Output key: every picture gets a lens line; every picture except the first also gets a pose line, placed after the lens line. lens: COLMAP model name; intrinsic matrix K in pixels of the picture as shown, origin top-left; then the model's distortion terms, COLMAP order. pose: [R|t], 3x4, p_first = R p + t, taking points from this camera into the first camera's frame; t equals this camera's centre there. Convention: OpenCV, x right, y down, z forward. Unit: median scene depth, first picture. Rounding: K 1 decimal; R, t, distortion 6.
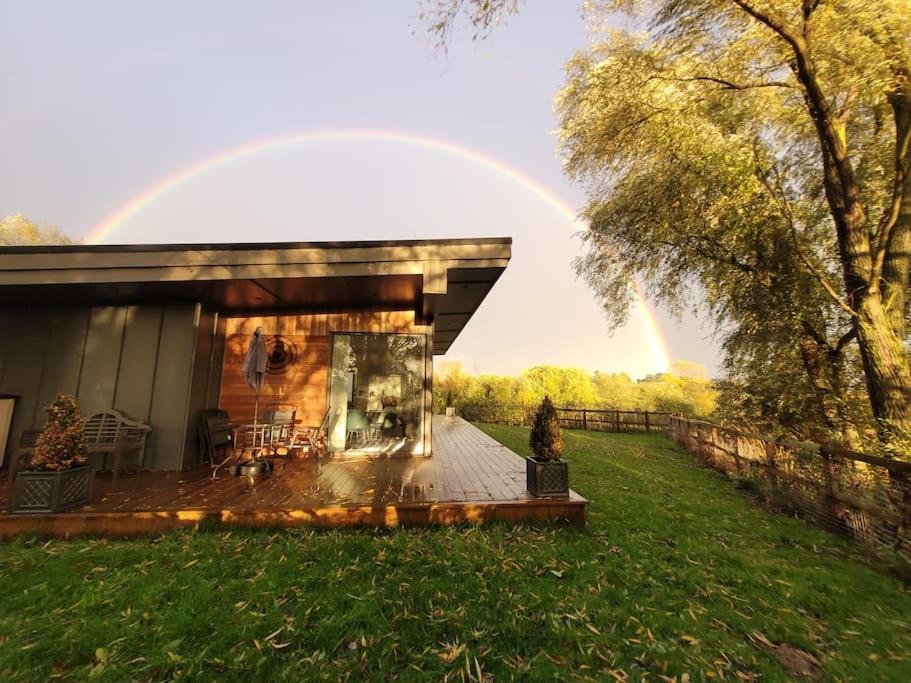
lens RADIAL K [[370.3, 0, 455.5], [0, 370.3, 341.5], [0, 0, 1]] dist [0.002383, 0.000511]
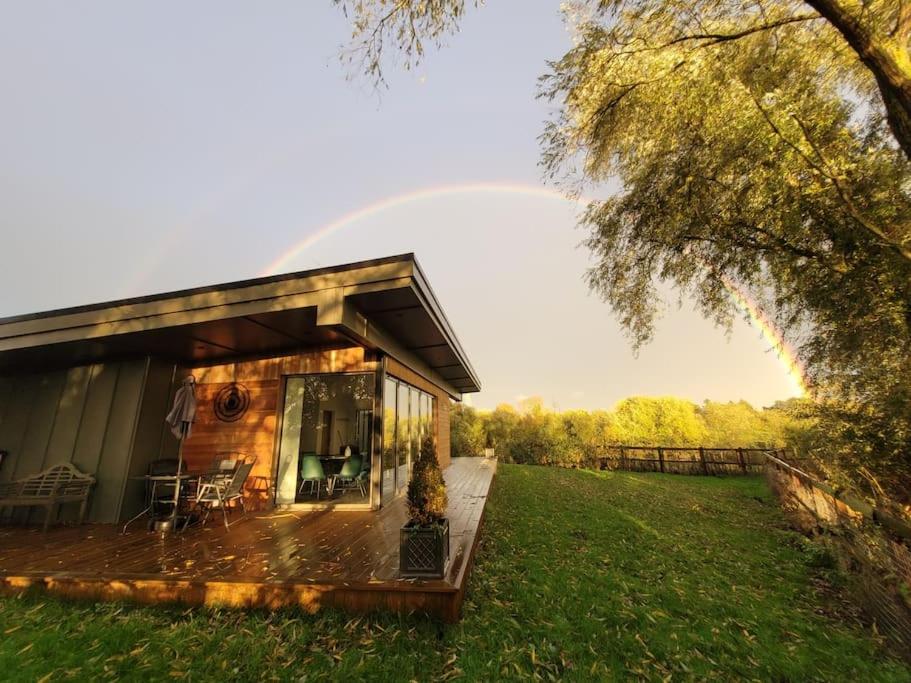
lens RADIAL K [[370.3, 0, 455.5], [0, 370.3, 341.5], [0, 0, 1]] dist [0.002383, 0.000511]
pose [[0.968428, -0.089537, -0.232660, 0.341153], [0.065412, 0.991840, -0.109431, 0.022483], [0.240560, 0.090758, 0.966382, 0.160949]]
